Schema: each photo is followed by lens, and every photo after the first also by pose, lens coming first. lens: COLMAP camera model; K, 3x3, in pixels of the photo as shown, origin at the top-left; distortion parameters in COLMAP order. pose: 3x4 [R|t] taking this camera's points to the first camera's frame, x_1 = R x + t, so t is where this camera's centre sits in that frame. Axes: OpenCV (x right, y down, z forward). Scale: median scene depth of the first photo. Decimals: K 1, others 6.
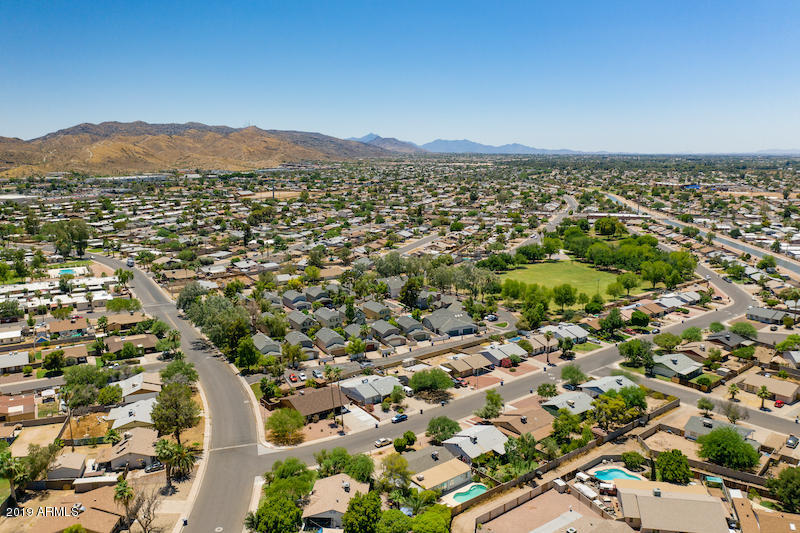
lens RADIAL K [[644.7, 0, 399.7], [0, 644.7, 266.5], [0, 0, 1]] dist [-0.012571, -0.006030]
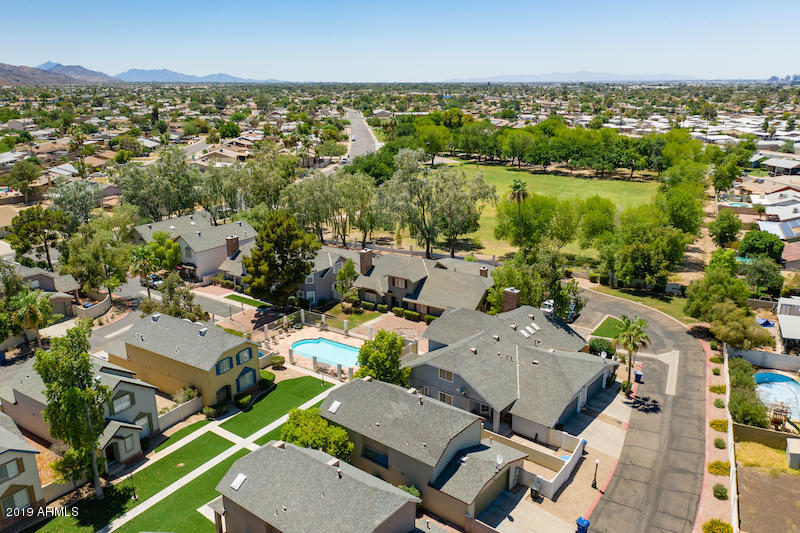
lens RADIAL K [[644.7, 0, 401.0], [0, 644.7, 265.6], [0, 0, 1]] dist [-0.012571, -0.006030]
pose [[0.904990, -0.126822, 0.406091, -0.036324], [0.085464, 0.989271, 0.118488, 0.008377], [-0.416761, -0.072524, 0.906118, 0.465079]]
